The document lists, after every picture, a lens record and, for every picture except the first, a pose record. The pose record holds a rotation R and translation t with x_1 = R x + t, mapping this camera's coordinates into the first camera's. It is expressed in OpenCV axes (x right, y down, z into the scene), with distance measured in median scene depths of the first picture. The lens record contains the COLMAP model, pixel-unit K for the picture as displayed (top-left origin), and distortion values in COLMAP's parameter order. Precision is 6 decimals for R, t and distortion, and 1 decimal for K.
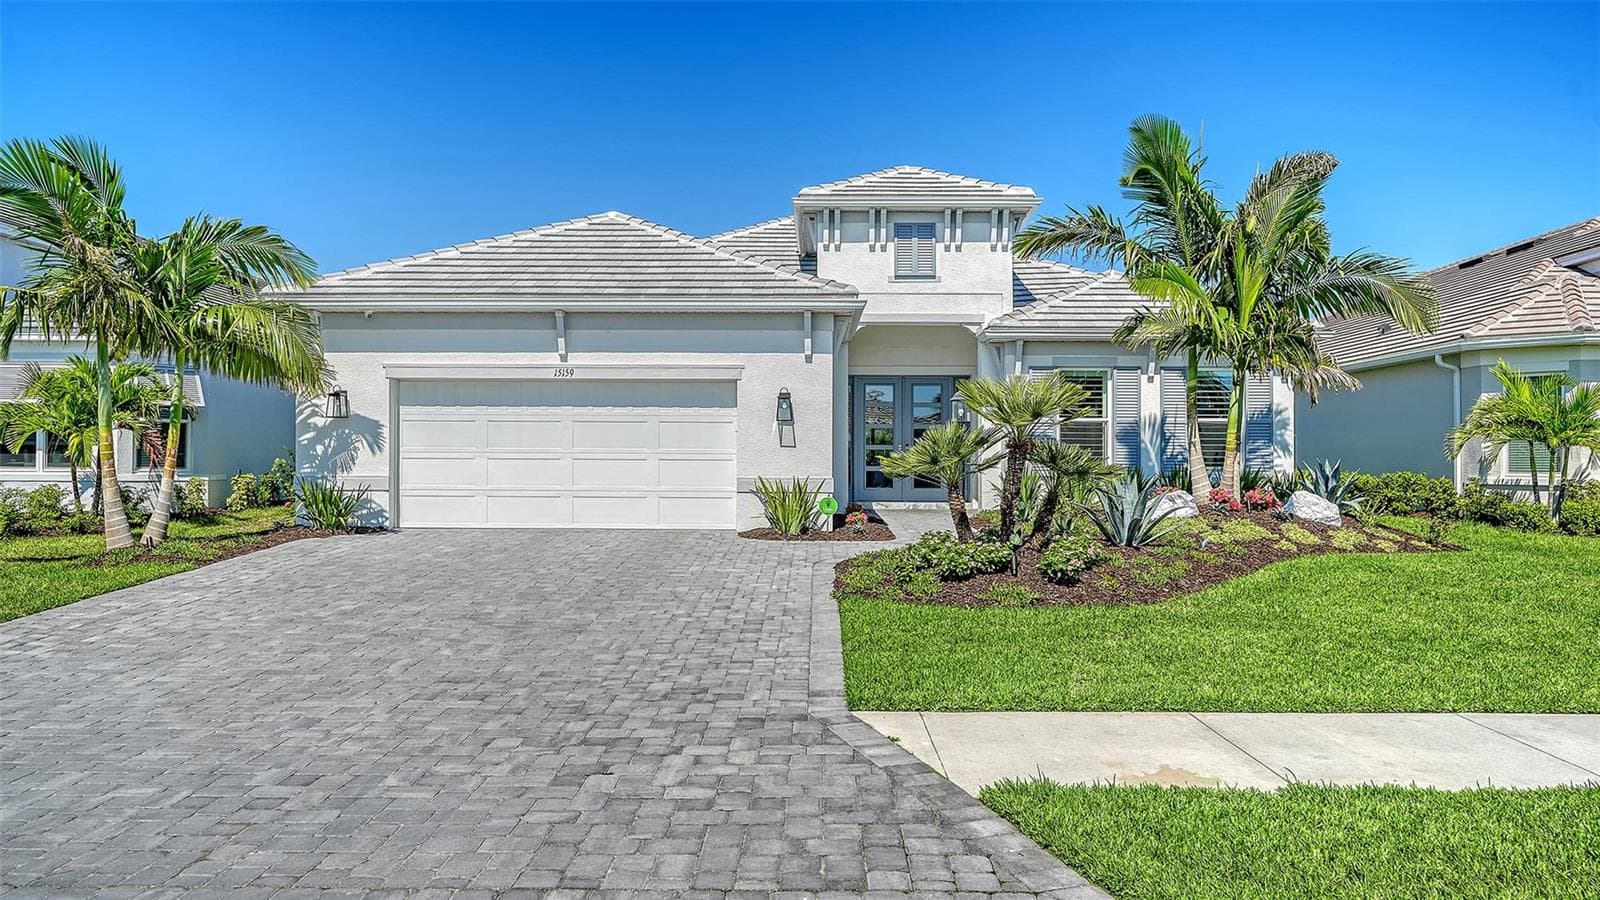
lens RADIAL K [[1088.9, 0, 800.0], [0, 1088.9, 450.0], [0, 0, 1]] dist [-0.039503, 0.001363]
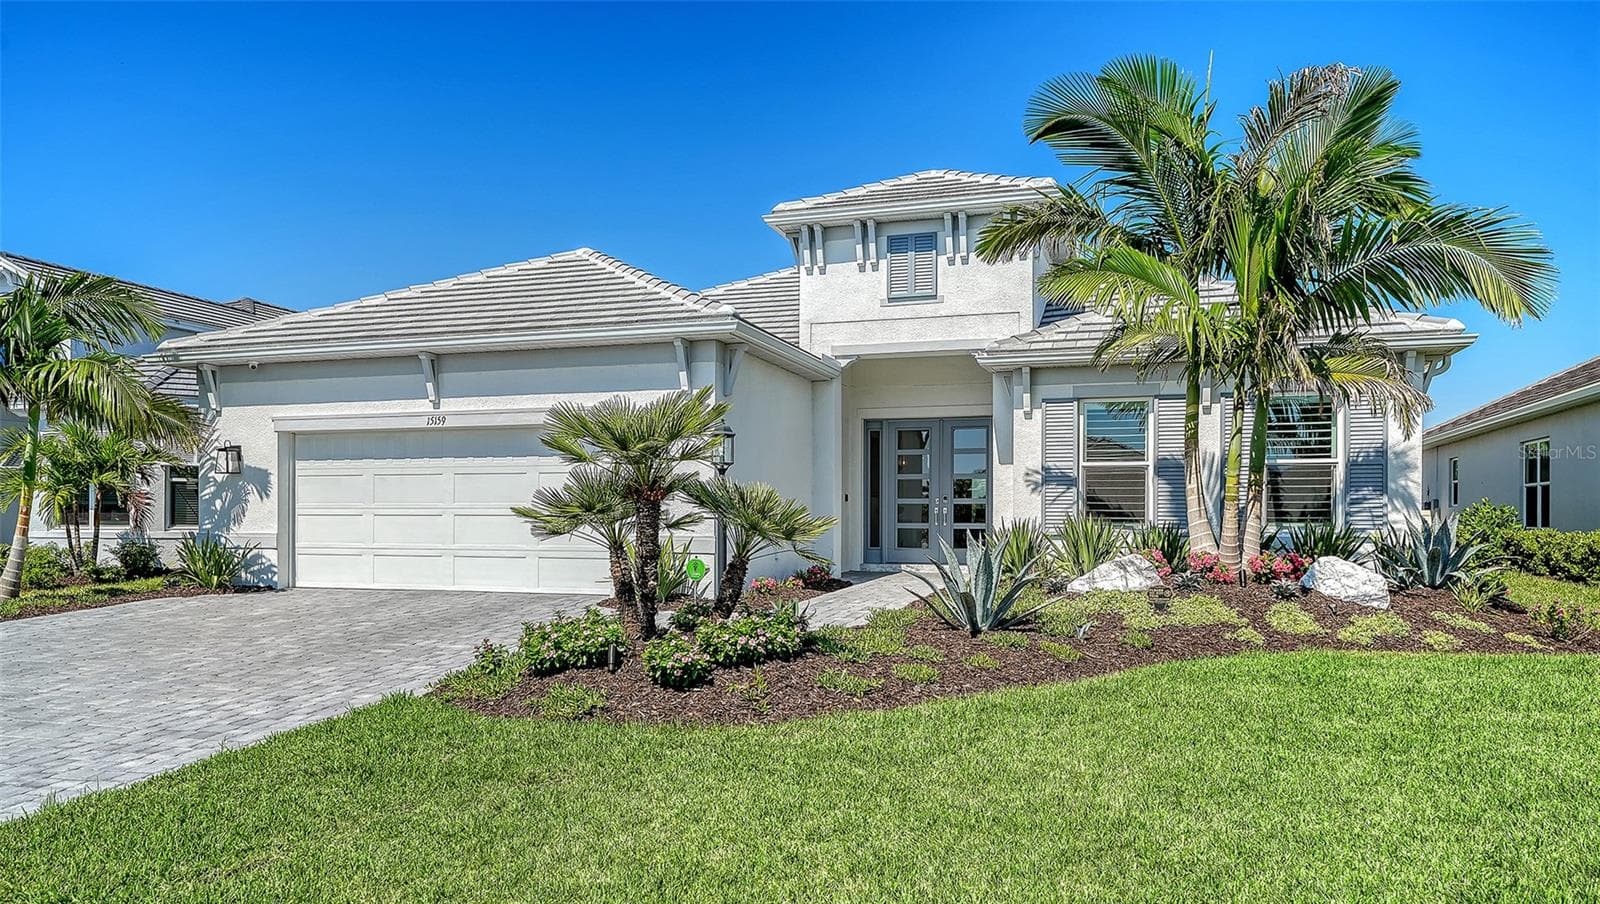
lens RADIAL K [[1072.0, 0, 798.6], [0, 1072.0, 491.5], [0, 0, 1]] dist [0.003489, 0.000295]
pose [[0.947082, -0.007222, -0.320912, 0.335235], [0.001702, 0.999846, -0.017478, 0.004724], [0.320988, 0.016007, 0.946948, 0.223698]]
